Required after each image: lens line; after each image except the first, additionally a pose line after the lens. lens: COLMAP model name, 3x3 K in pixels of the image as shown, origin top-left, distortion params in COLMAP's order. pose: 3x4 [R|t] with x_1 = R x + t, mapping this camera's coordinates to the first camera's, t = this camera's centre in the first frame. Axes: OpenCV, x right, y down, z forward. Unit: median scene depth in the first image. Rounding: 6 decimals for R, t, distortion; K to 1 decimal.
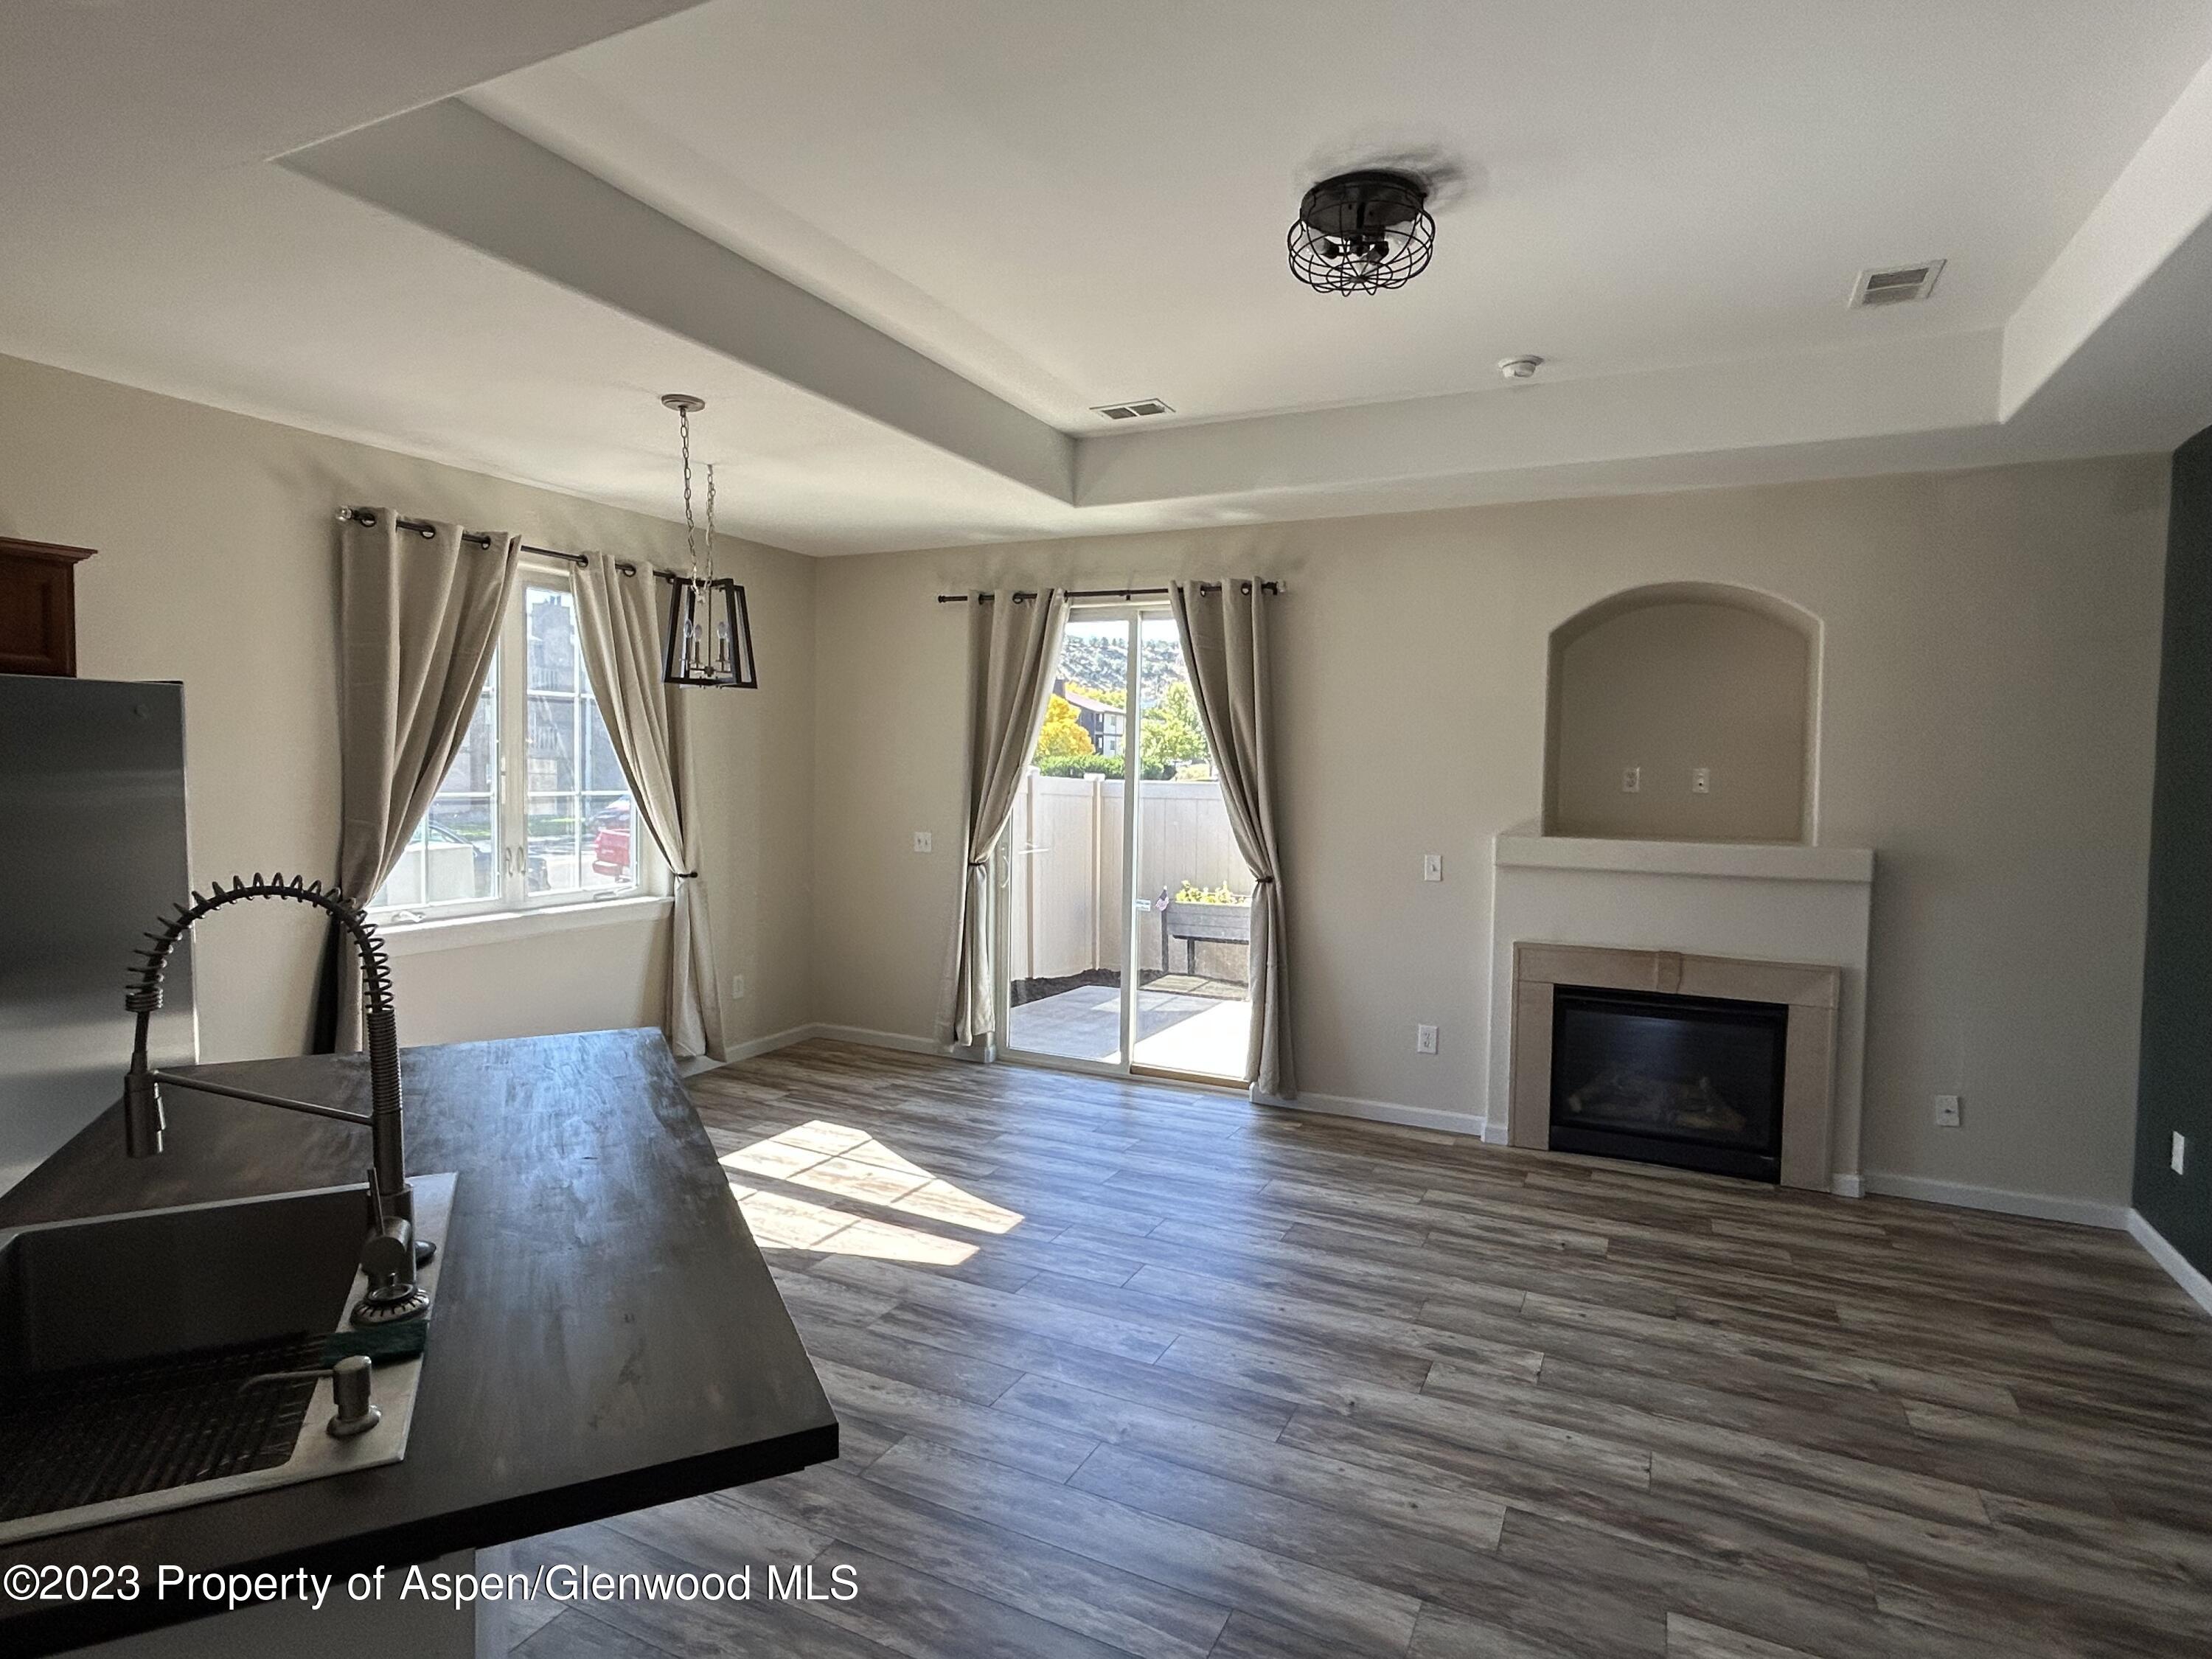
lens RADIAL K [[1172.7, 0, 1103.1], [0, 1172.7, 825.9], [0, 0, 1]] dist [-0.000792, 0.002340]
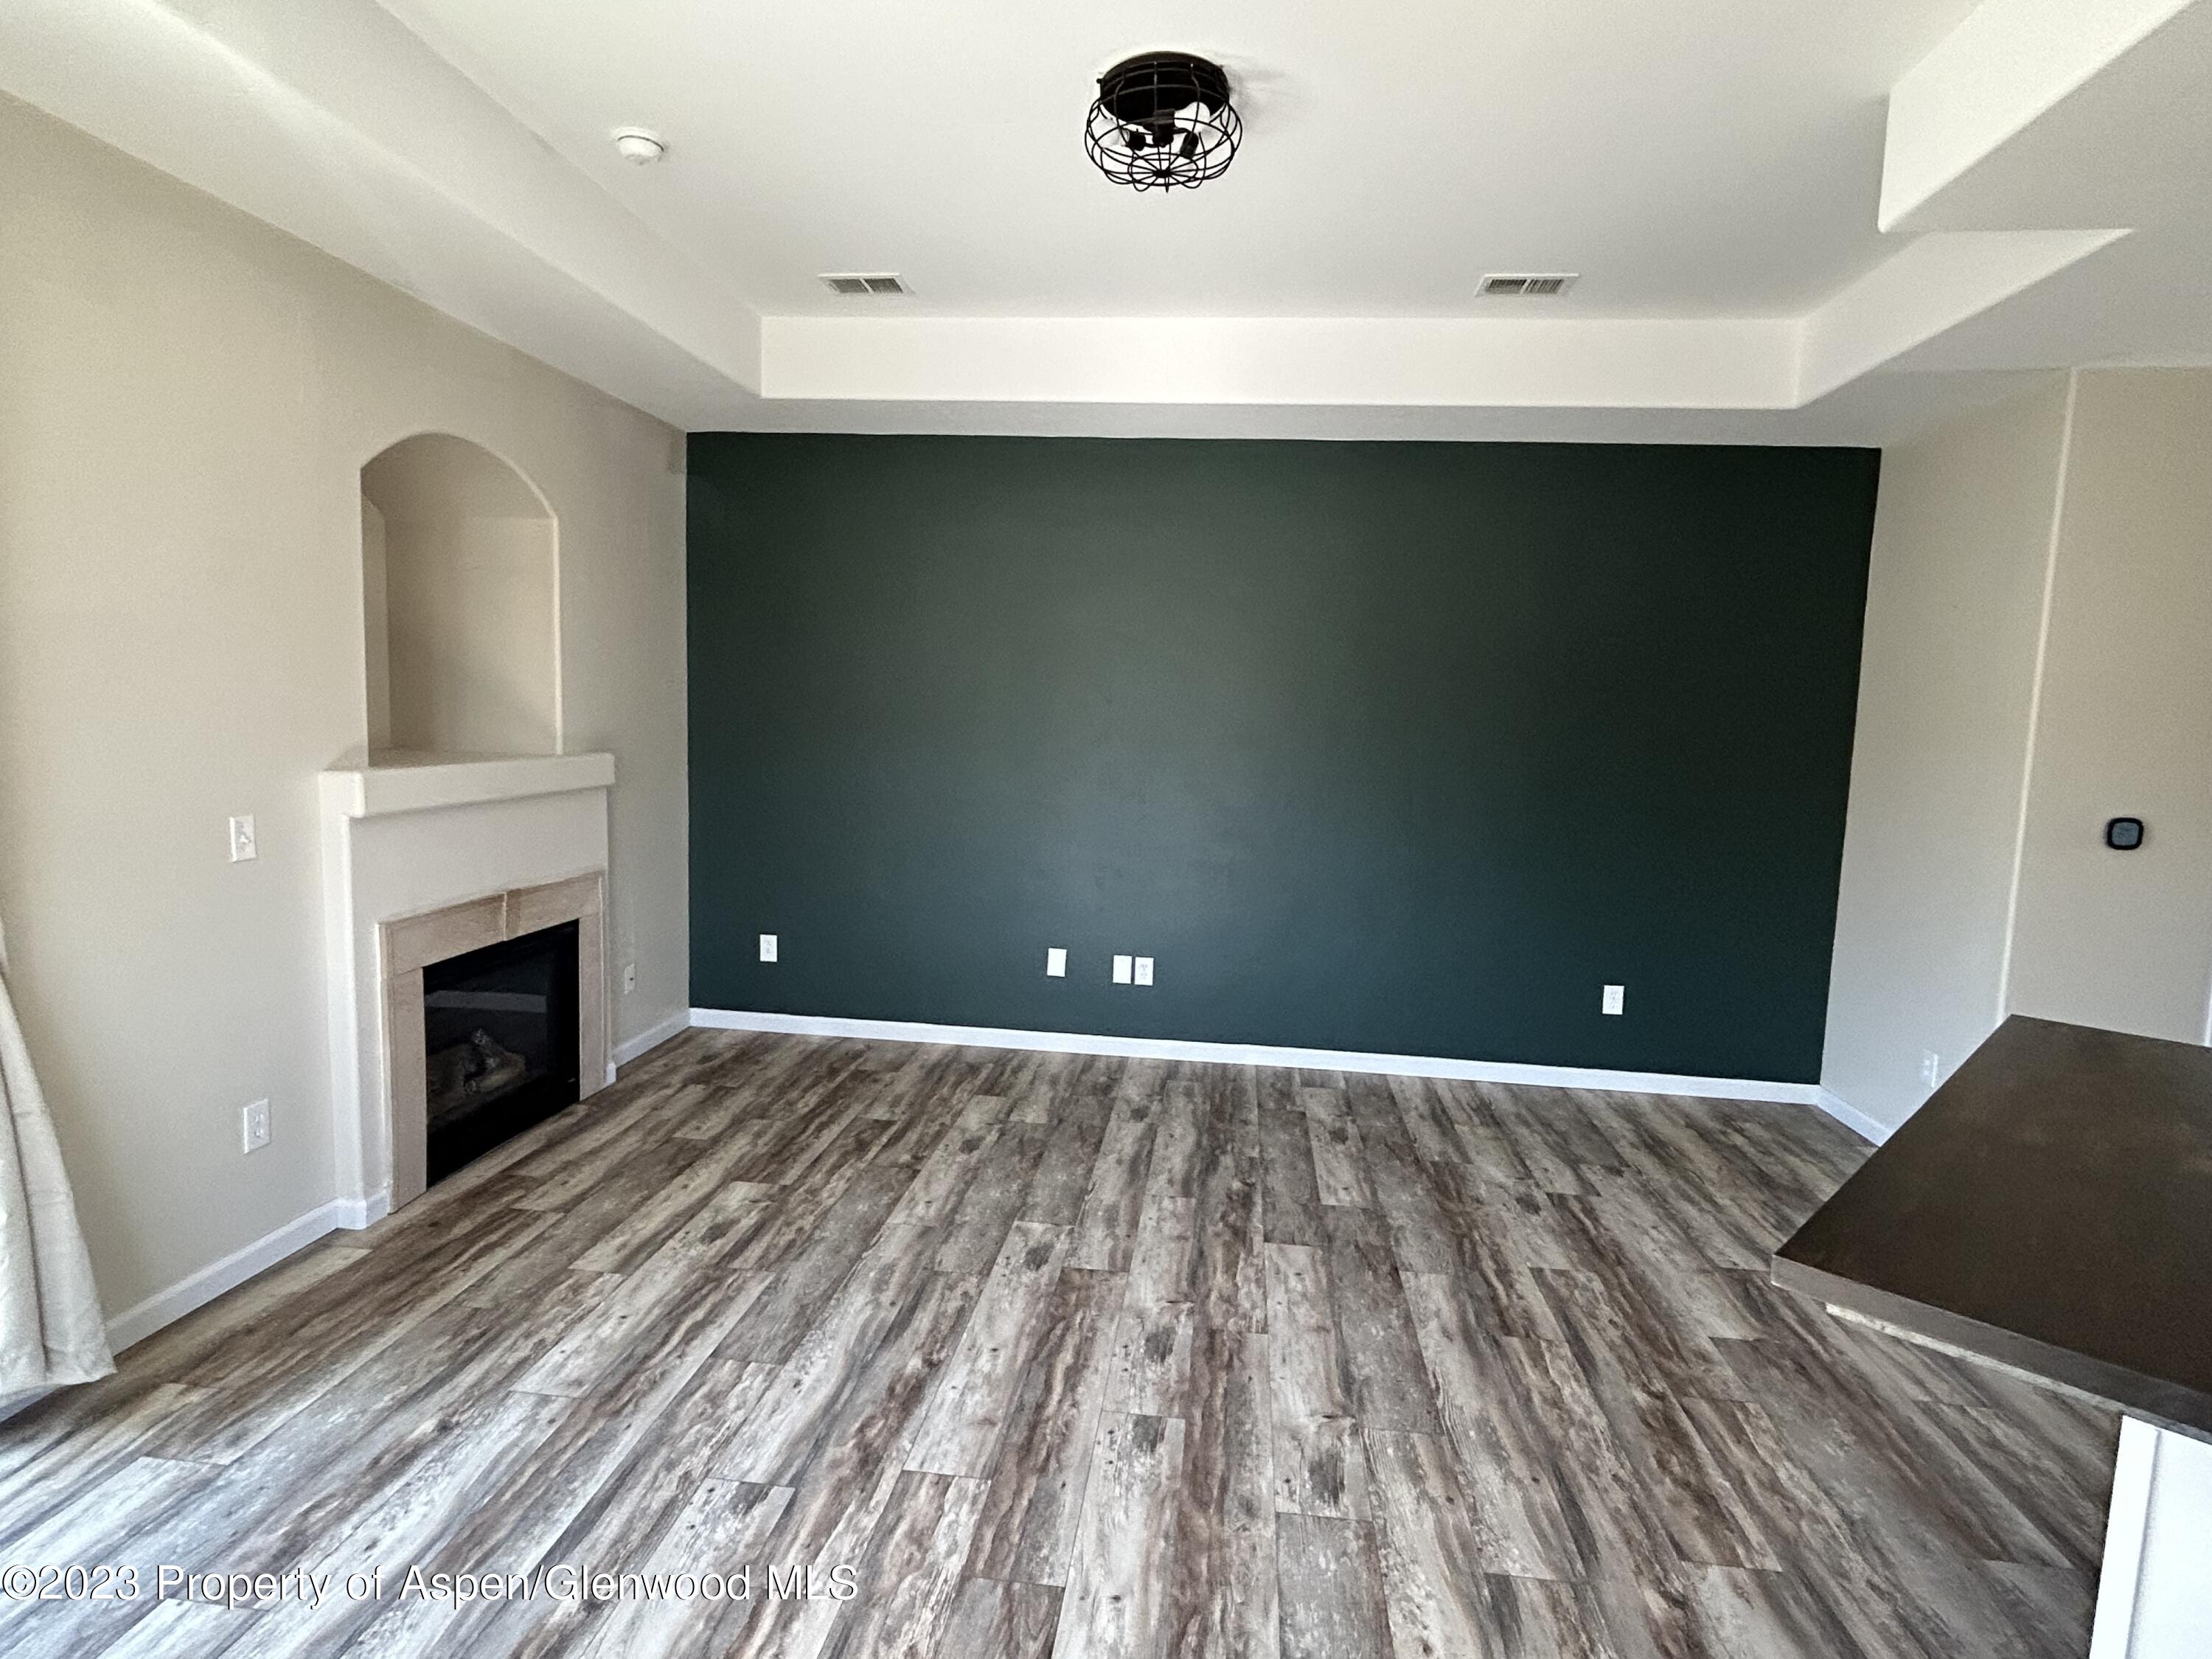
lens RADIAL K [[1172.7, 0, 1100.7], [0, 1172.7, 832.8], [0, 0, 1]] dist [-0.000792, 0.002340]
pose [[-0.327368, -0.130046, 0.935905, -0.494102], [0.008778, 0.990022, 0.140636, -0.055305], [-0.944856, 0.054255, -0.322960, 0.964411]]
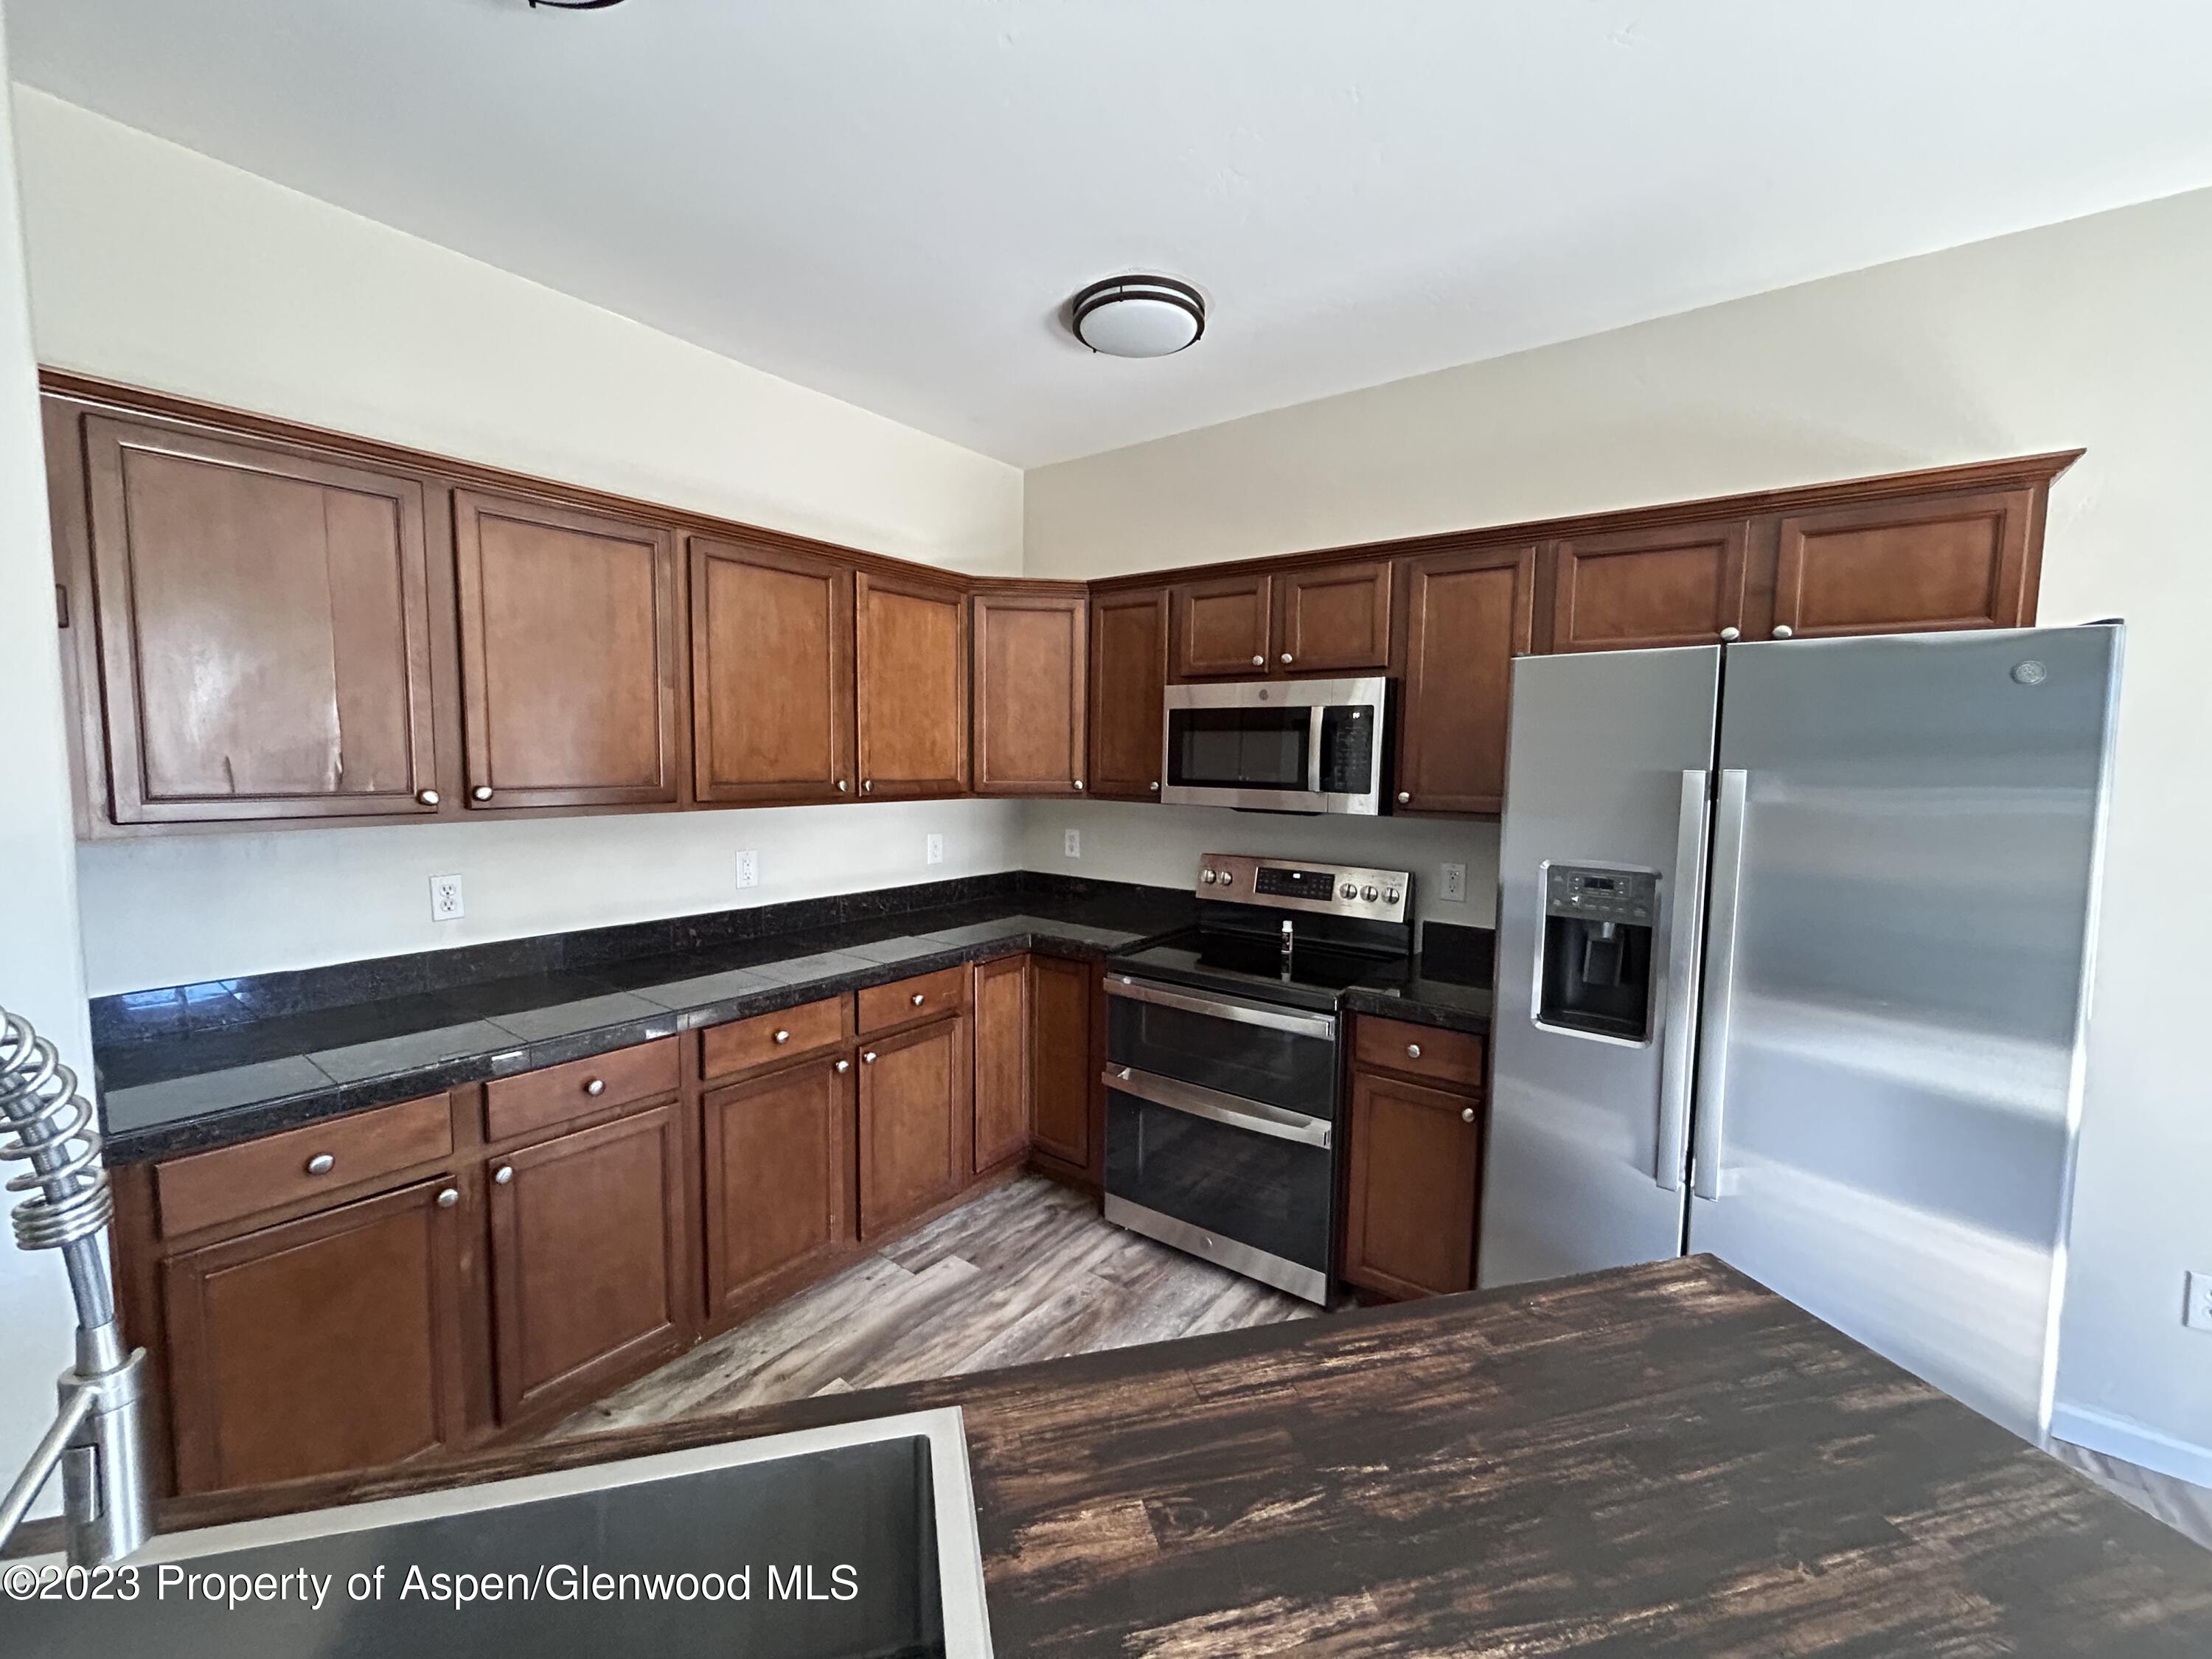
lens RADIAL K [[891.7, 0, 1108.5], [0, 891.7, 827.1], [0, 0, 1]] dist [0.002606, -0.000094]
pose [[-0.192972, 0.061201, -0.979294, -0.181556], [-0.073027, 0.994389, 0.076535, -0.013284], [0.978483, 0.086284, -0.187420, 0.439735]]
